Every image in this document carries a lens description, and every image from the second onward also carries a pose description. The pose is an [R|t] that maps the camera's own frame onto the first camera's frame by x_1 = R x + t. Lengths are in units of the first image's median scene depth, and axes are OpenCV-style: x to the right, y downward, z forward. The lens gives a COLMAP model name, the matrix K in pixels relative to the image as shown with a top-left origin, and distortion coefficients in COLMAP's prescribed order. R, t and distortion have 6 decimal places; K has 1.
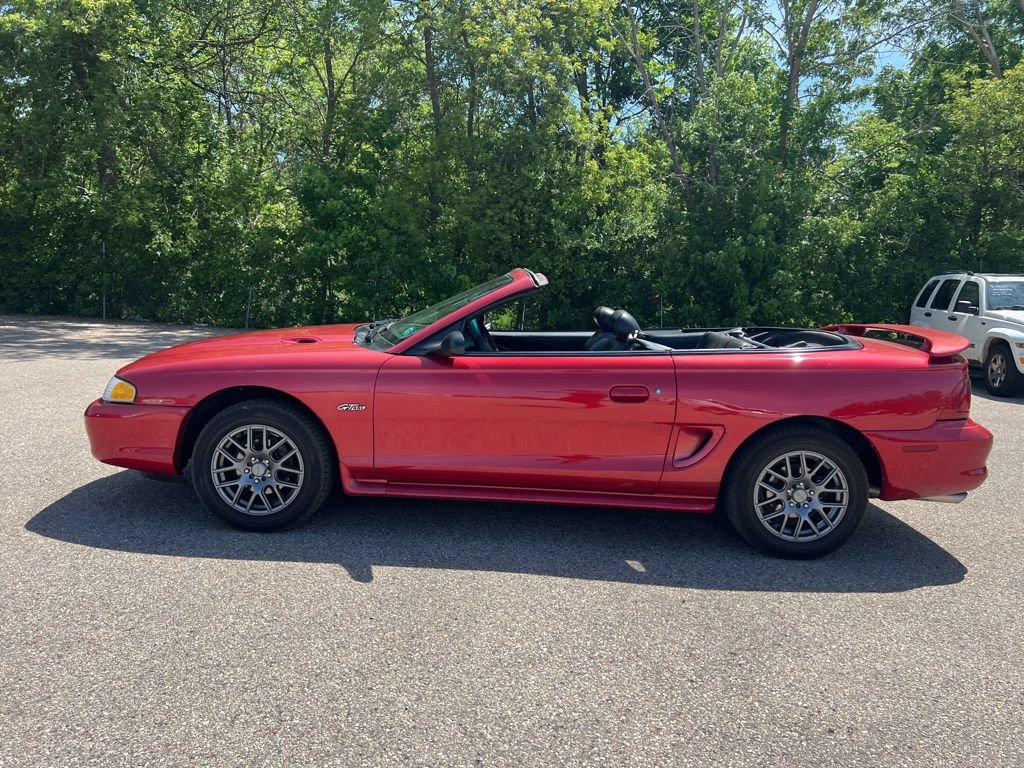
lens RADIAL K [[770.2, 0, 505.1], [0, 770.2, 388.2], [0, 0, 1]] dist [0.044161, -0.045812]
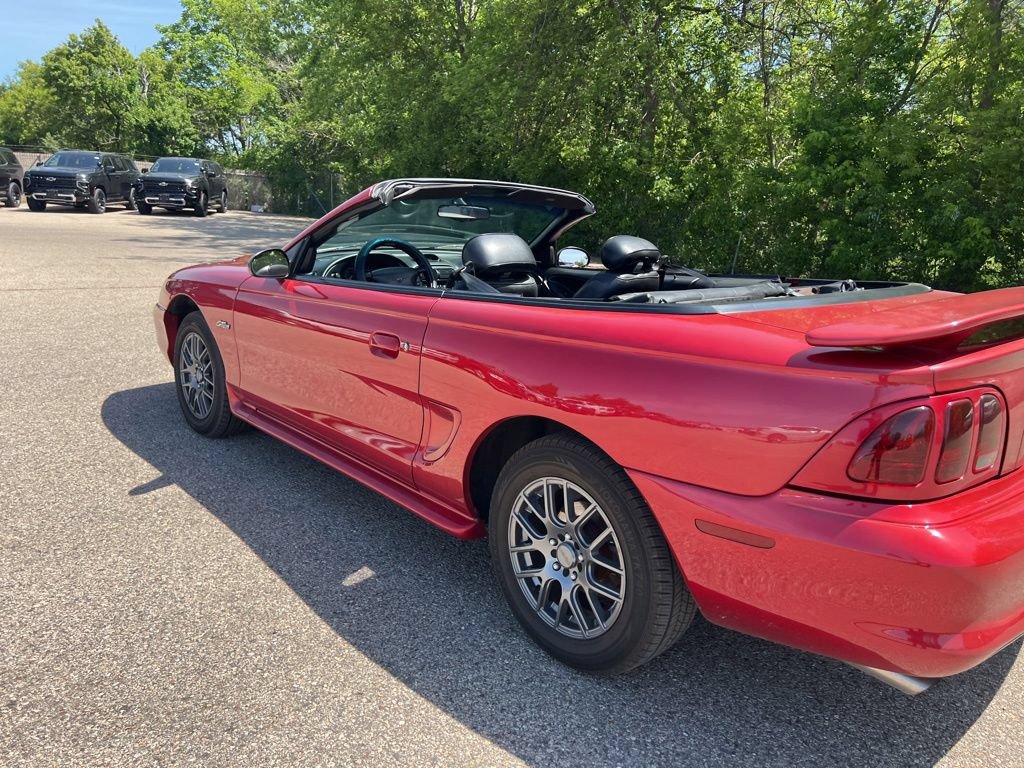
lens RADIAL K [[762.1, 0, 508.5], [0, 762.1, 387.0], [0, 0, 1]] dist [0.054983, -0.064174]
pose [[0.697698, 0.156260, -0.699142, 0.720284], [-0.114981, 0.987695, 0.106008, -0.040558], [0.707104, 0.006427, 0.707080, 0.558533]]
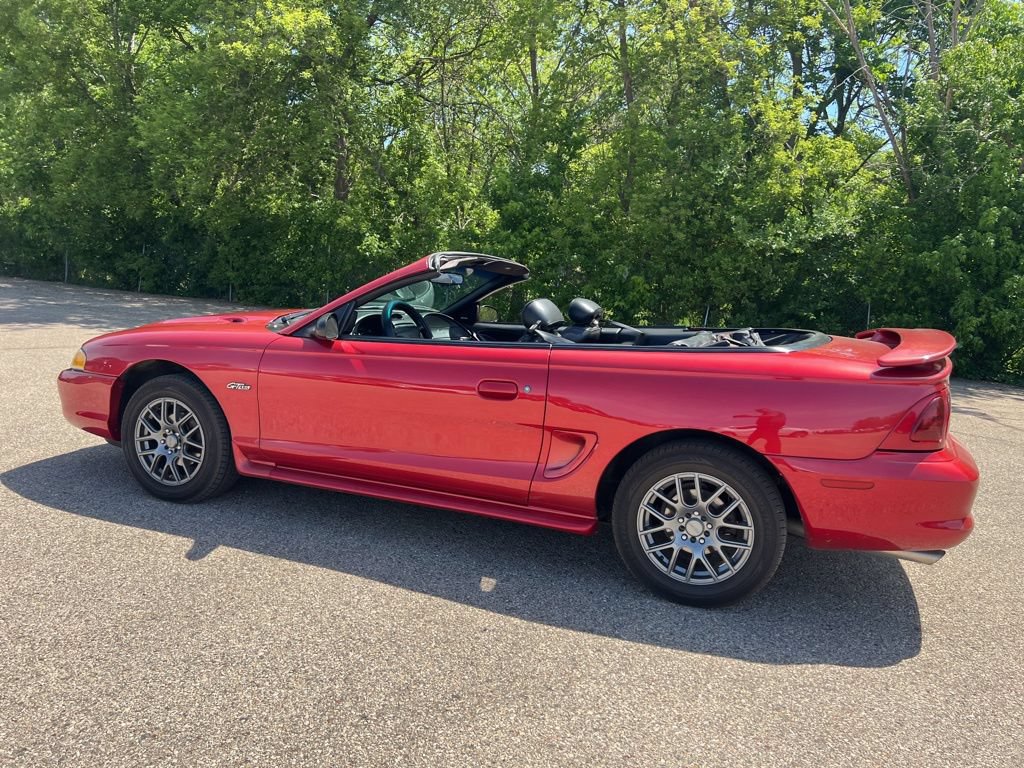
lens RADIAL K [[770.2, 0, 508.3], [0, 770.2, 380.6], [0, 0, 1]] dist [0.044161, -0.045812]
pose [[0.944030, 0.057780, -0.324761, 0.445215], [-0.063688, 0.997941, -0.007584, 0.002986], [0.323654, 0.027843, 0.945766, 0.161393]]
